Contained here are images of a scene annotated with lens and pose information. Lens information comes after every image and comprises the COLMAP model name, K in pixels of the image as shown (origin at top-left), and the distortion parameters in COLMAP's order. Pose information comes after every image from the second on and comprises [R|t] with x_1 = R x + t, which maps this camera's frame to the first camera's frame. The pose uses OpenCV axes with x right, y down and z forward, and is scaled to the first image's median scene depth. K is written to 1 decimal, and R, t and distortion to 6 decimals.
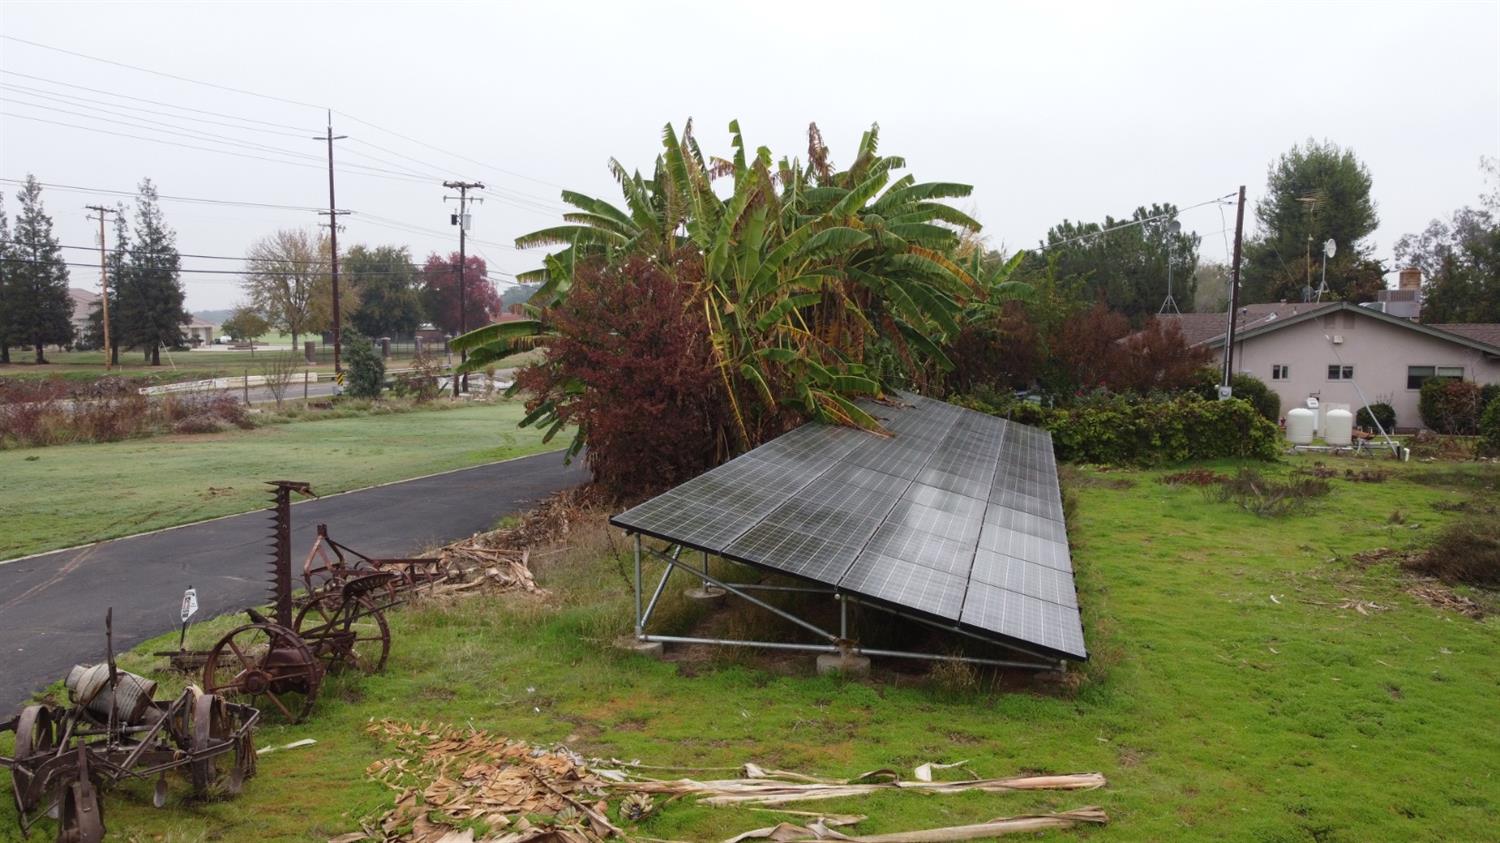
lens RADIAL K [[1144.4, 0, 744.3], [0, 1144.4, 424.4], [0, 0, 1]] dist [-0.005253, -0.006948]
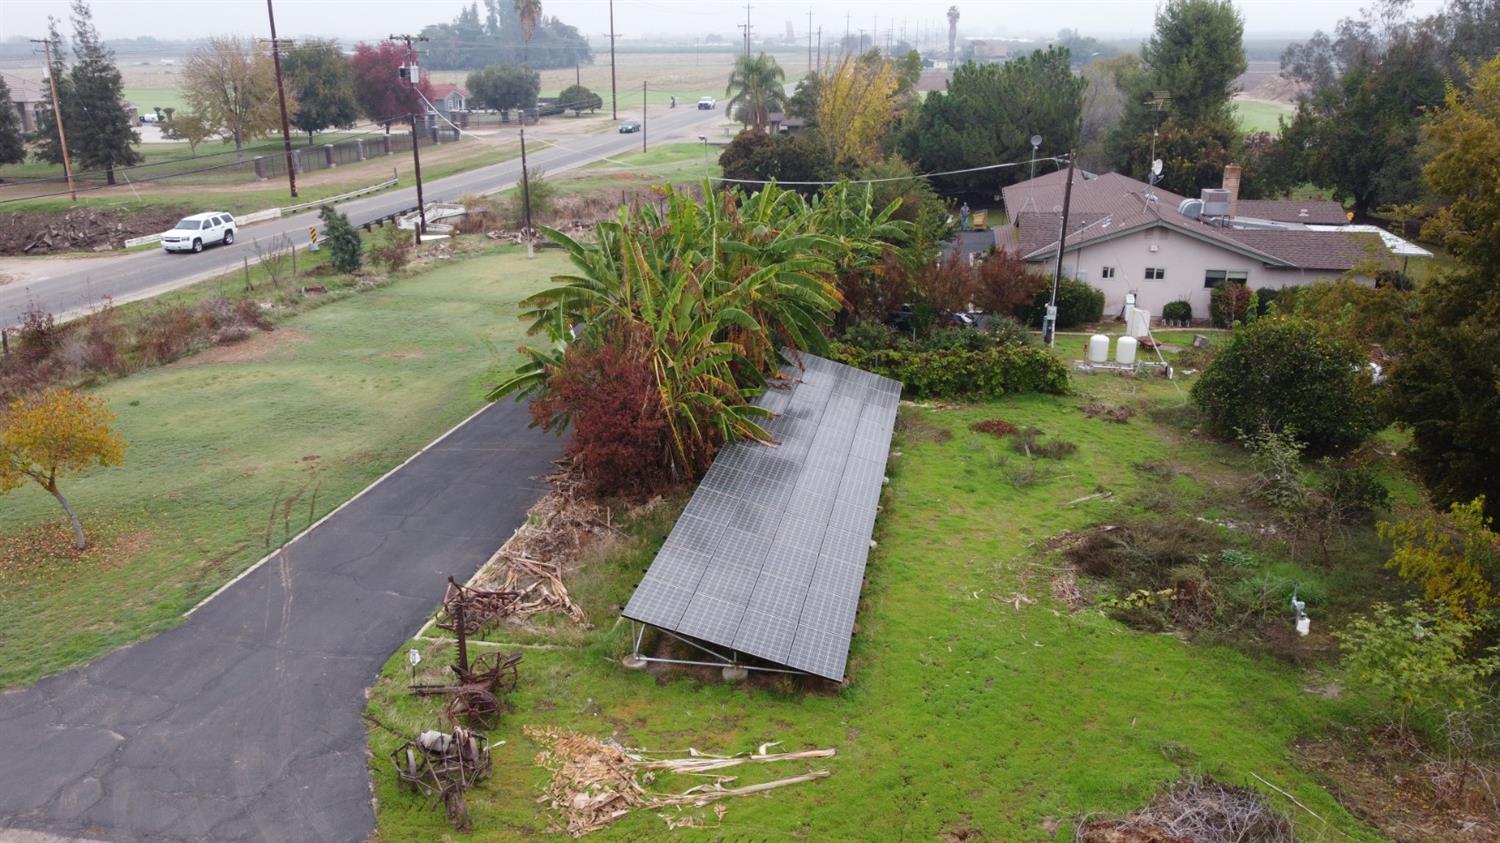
lens RADIAL K [[1144.4, 0, 744.3], [0, 1144.4, 424.4], [0, 0, 1]] dist [-0.005253, -0.006948]
pose [[0.998257, -0.022068, 0.054729, -0.000501], [0.008788, 0.972694, 0.231923, -0.335558], [-0.058352, -0.231038, 0.971193, -0.432779]]
